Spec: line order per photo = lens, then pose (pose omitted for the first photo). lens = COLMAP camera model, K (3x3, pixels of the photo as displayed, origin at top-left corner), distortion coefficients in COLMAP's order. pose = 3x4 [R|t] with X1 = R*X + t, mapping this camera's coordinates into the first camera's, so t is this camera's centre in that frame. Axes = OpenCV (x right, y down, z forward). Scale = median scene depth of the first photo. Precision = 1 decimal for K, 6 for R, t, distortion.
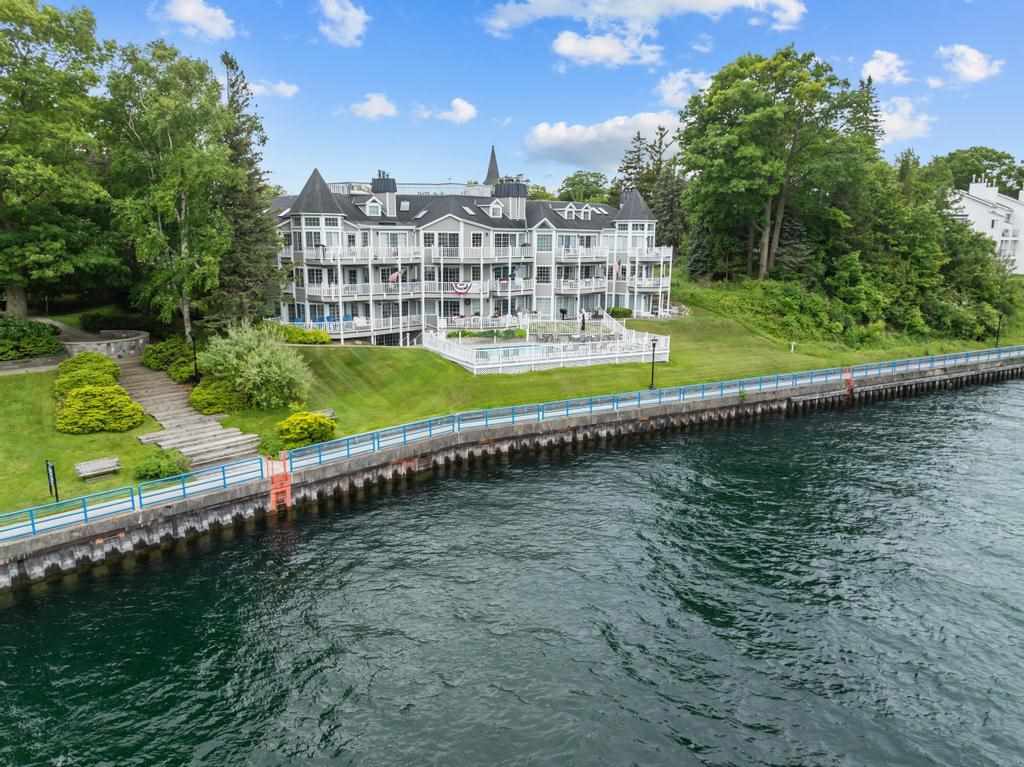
lens RADIAL K [[720.2, 0, 507.8], [0, 720.2, 382.3], [0, 0, 1]] dist [-0.033983, 0.001215]
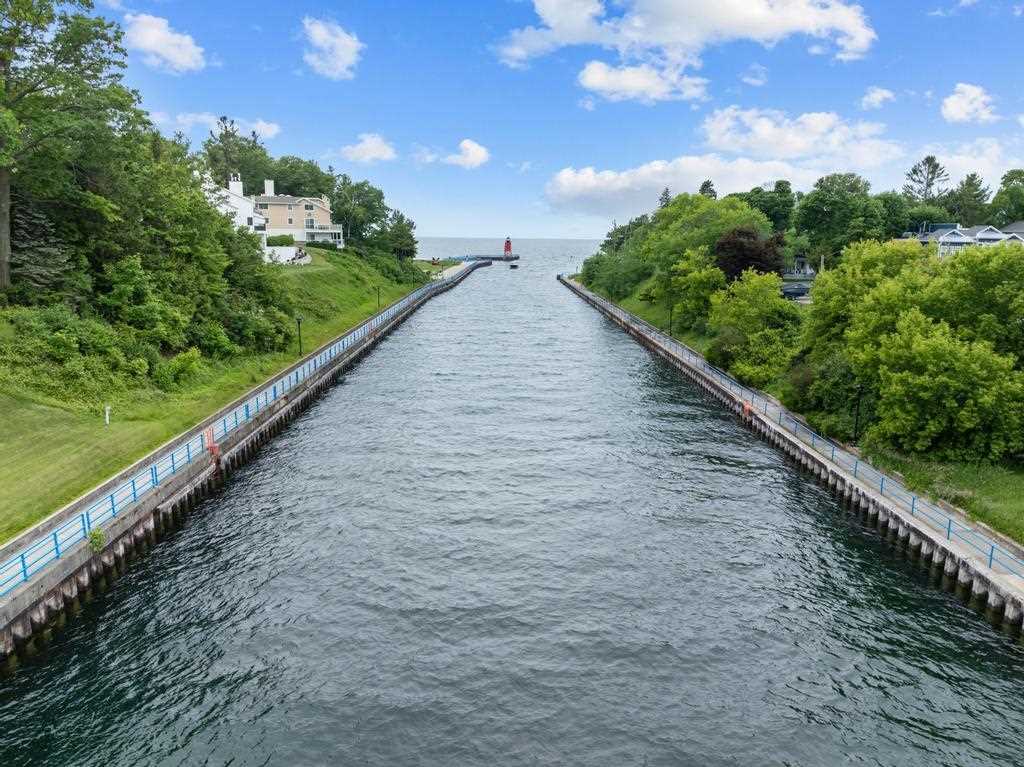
lens RADIAL K [[720.2, 0, 509.6], [0, 720.2, 388.2], [0, 0, 1]] dist [-0.033983, 0.001215]
pose [[0.474780, -0.186712, 0.860071, 0.035814], [0.169539, 0.978337, 0.118796, -0.089903], [-0.863621, 0.089413, 0.496150, 0.405231]]
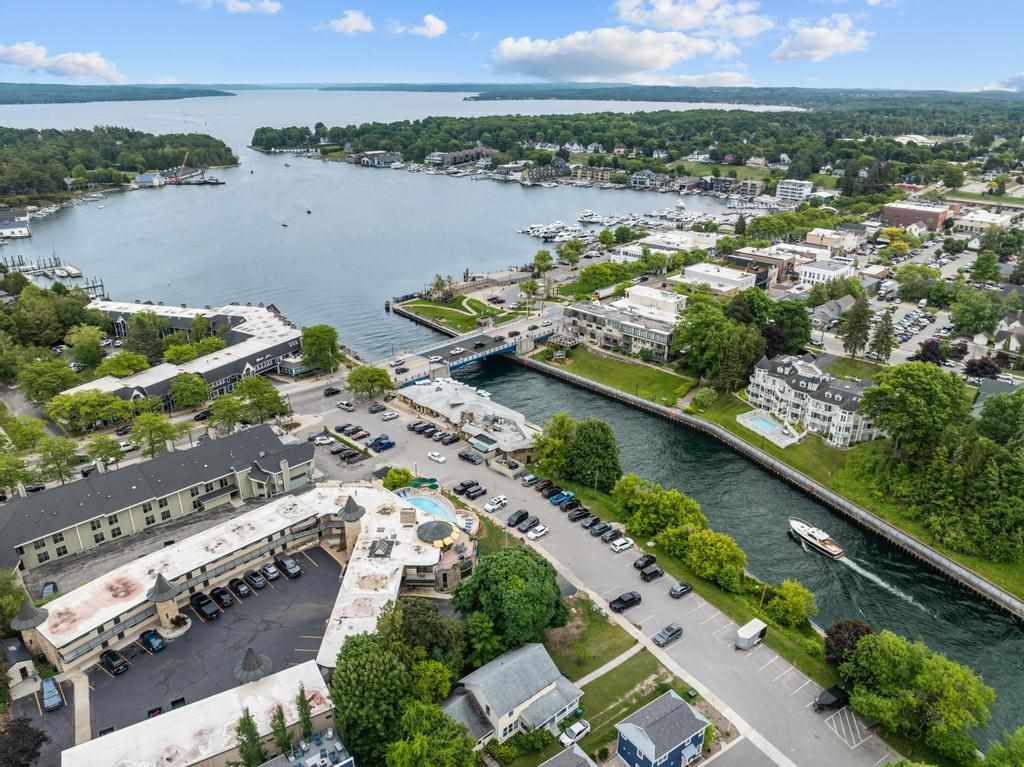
lens RADIAL K [[720.2, 0, 507.6], [0, 720.2, 387.1], [0, 0, 1]] dist [-0.033983, 0.001215]
pose [[-0.037001, 0.379866, -0.924301, 2.876894], [-0.208540, 0.901635, 0.378899, -1.135742], [0.977314, 0.206774, 0.045856, -0.359205]]
